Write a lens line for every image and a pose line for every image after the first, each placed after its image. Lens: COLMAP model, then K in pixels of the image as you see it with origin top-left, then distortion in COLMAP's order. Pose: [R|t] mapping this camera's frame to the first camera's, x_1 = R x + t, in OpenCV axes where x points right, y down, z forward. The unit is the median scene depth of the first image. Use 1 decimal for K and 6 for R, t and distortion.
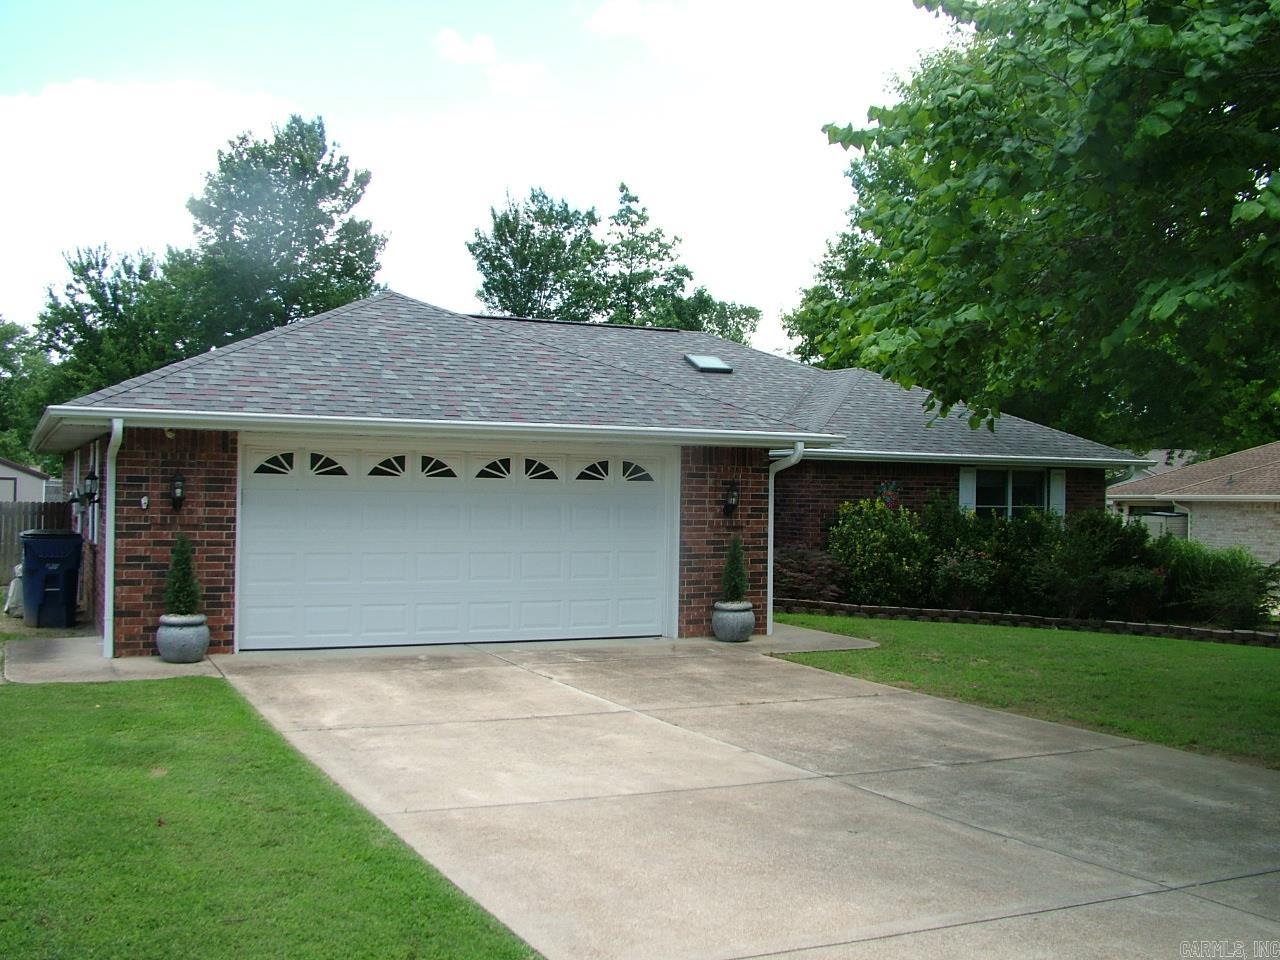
lens RADIAL K [[1312.5, 0, 646.6], [0, 1312.5, 478.0], [0, 0, 1]] dist [-0.134729, 0.102987]
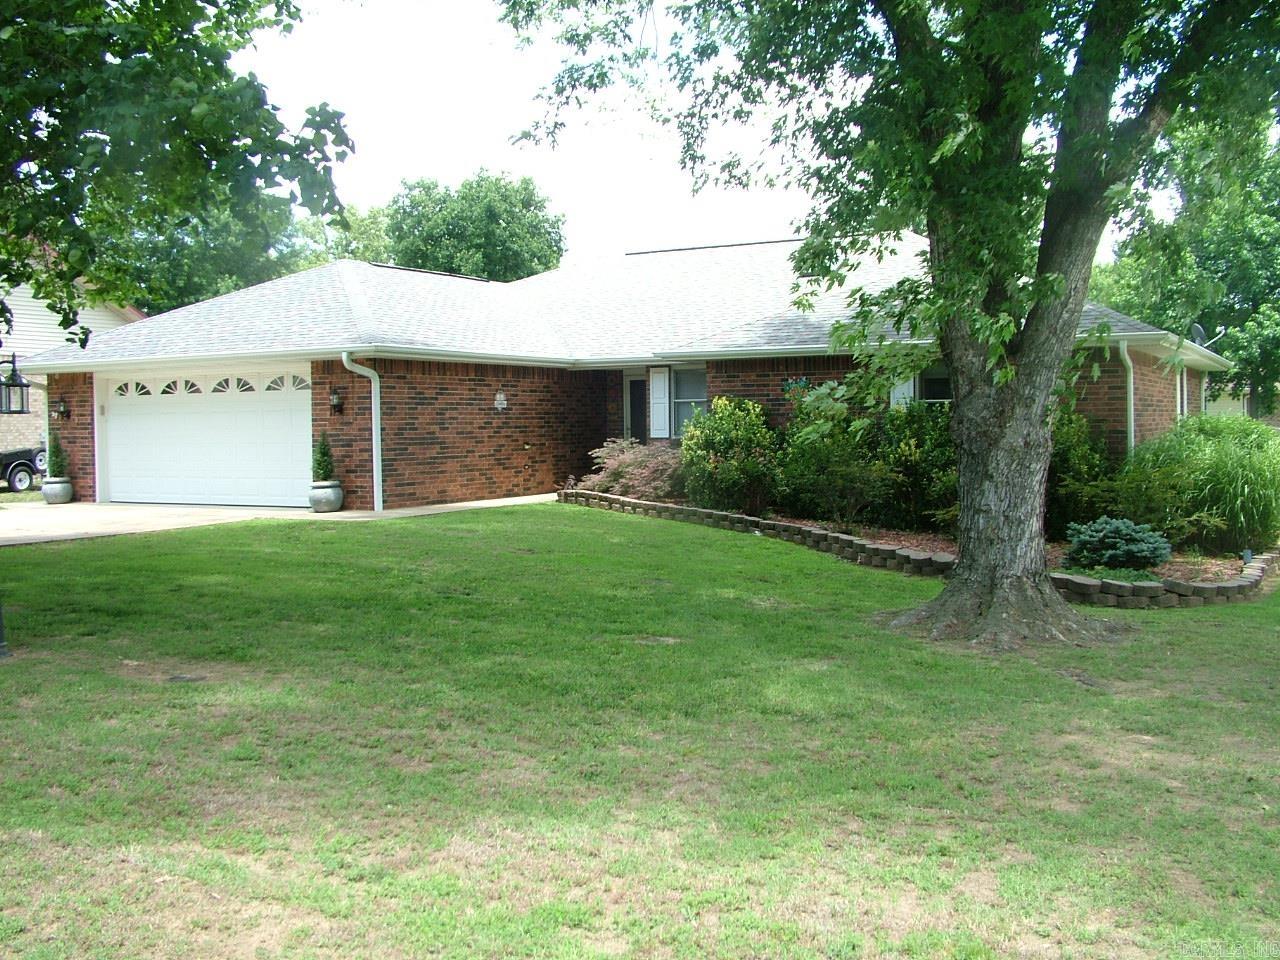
lens RADIAL K [[1372.8, 0, 640.0], [0, 1372.8, 480.0], [0, 0, 1]] dist [-0.119827, 0.013846]
pose [[0.622169, 0.013453, -0.782768, 1.316508], [0.030908, 0.998651, 0.041730, 0.047093], [0.782273, -0.050156, 0.620913, 0.403788]]
